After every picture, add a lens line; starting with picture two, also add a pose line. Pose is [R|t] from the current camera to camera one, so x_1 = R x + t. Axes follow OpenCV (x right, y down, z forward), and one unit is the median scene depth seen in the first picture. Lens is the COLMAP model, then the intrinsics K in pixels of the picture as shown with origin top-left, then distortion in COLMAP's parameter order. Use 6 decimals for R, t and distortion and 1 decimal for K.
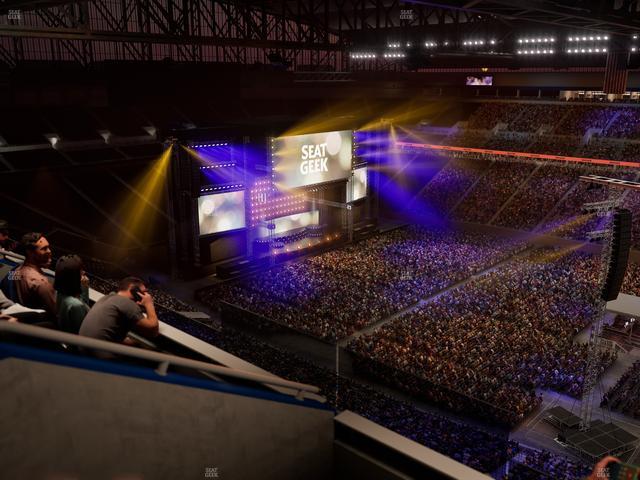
lens RADIAL K [[600.4, 0, 321.3], [0, 600.4, 238.4], [0, 0, 1]] dist [-0.001637, 0.000000]
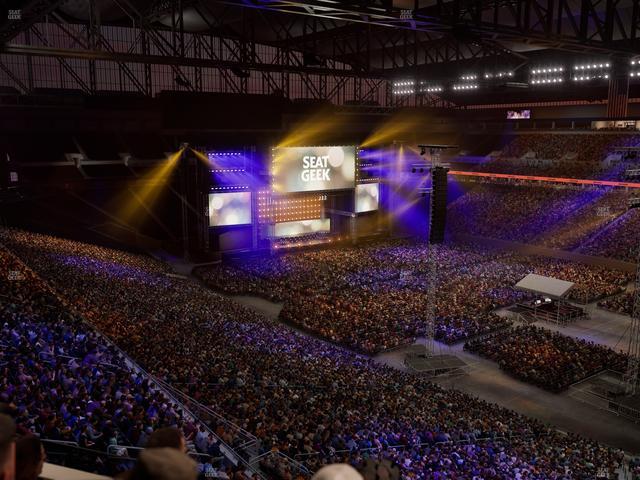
lens RADIAL K [[600.4, 0, 321.3], [0, 600.4, 238.8], [0, 0, 1]] dist [-0.001637, 0.000000]
pose [[0.979071, 0.035203, -0.200450, 0.230745], [-0.053106, 0.994995, -0.084643, 0.097767], [0.196467, 0.093517, 0.976041, -0.114970]]
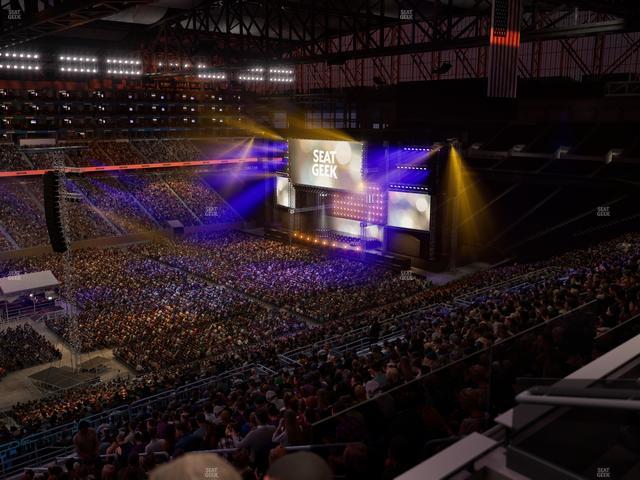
lens RADIAL K [[600.4, 0, 319.8], [0, 600.4, 241.4], [0, 0, 1]] dist [-0.001637, 0.000000]
pose [[-0.112099, 0.203225, -0.972694, 1.048073], [-0.261003, 0.938473, 0.226155, -0.238685], [0.958807, 0.279228, -0.052160, 1.064426]]
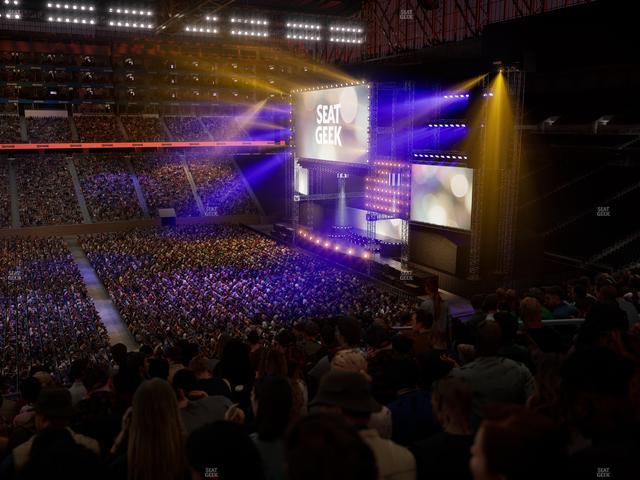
lens RADIAL K [[600.4, 0, 319.7], [0, 600.4, 241.1], [0, 0, 1]] dist [-0.001637, 0.000000]
pose [[-0.361448, 0.173555, -0.916097, 0.658720], [-0.245243, 0.930232, 0.272993, -0.192579], [0.899562, 0.323339, -0.293667, 1.219579]]
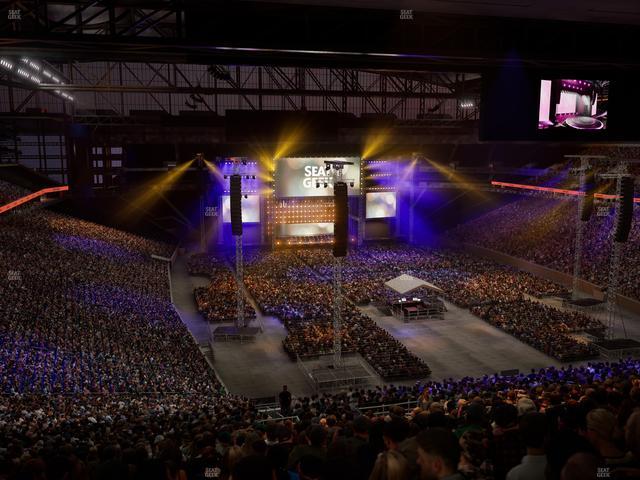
lens RADIAL K [[600.4, 0, 320.2], [0, 600.4, 239.6], [0, 0, 1]] dist [-0.001637, 0.000000]
pose [[0.841741, 0.086430, -0.532919, 0.692421], [-0.141779, 0.987845, -0.063727, 0.085046], [0.520933, 0.129198, 0.843763, -0.091435]]
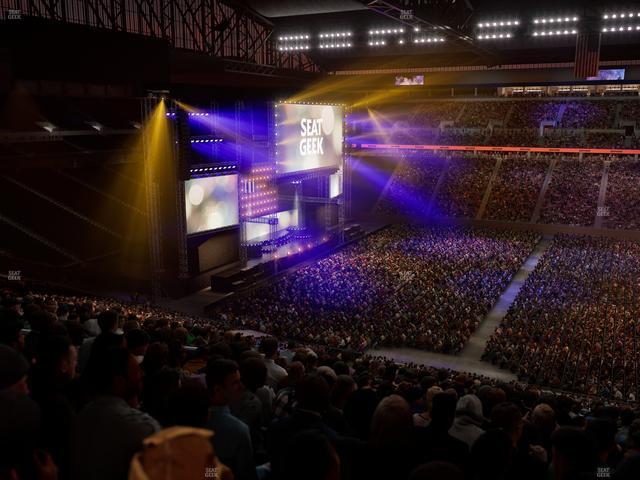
lens RADIAL K [[600.4, 0, 320.7], [0, 600.4, 236.7], [0, 0, 1]] dist [-0.001637, 0.000000]
pose [[0.963399, -0.052684, 0.262844, -0.211520], [0.070938, 0.995648, -0.060444, 0.046811], [-0.258516, 0.076877, 0.962943, 0.236266]]
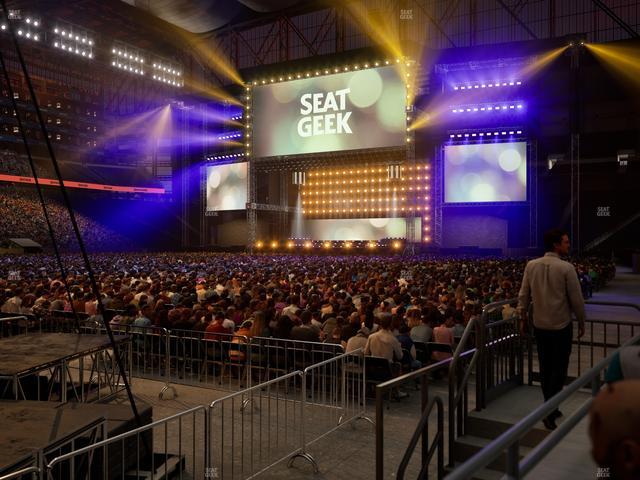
lens RADIAL K [[600.4, 0, 321.4], [0, 600.4, 241.0], [0, 0, 1]] dist [-0.001637, 0.000000]
pose [[0.224525, -0.001740, -0.974467, 0.615746], [-0.256138, 0.964730, -0.060739, 0.042010], [0.940203, 0.263235, 0.216160, 0.872404]]
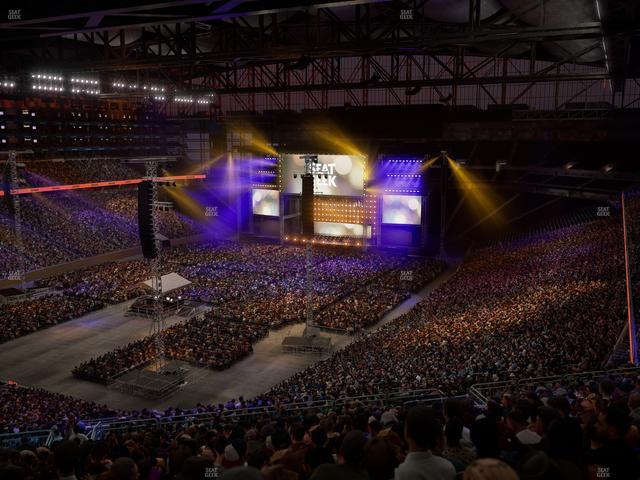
lens RADIAL K [[600.4, 0, 320.9], [0, 600.4, 241.3], [0, 0, 1]] dist [-0.001637, 0.000000]
pose [[0.274967, 0.161390, -0.947811, 1.192987], [-0.252605, 0.963305, 0.090745, -0.109120], [0.927676, 0.214470, 0.305645, 0.625100]]
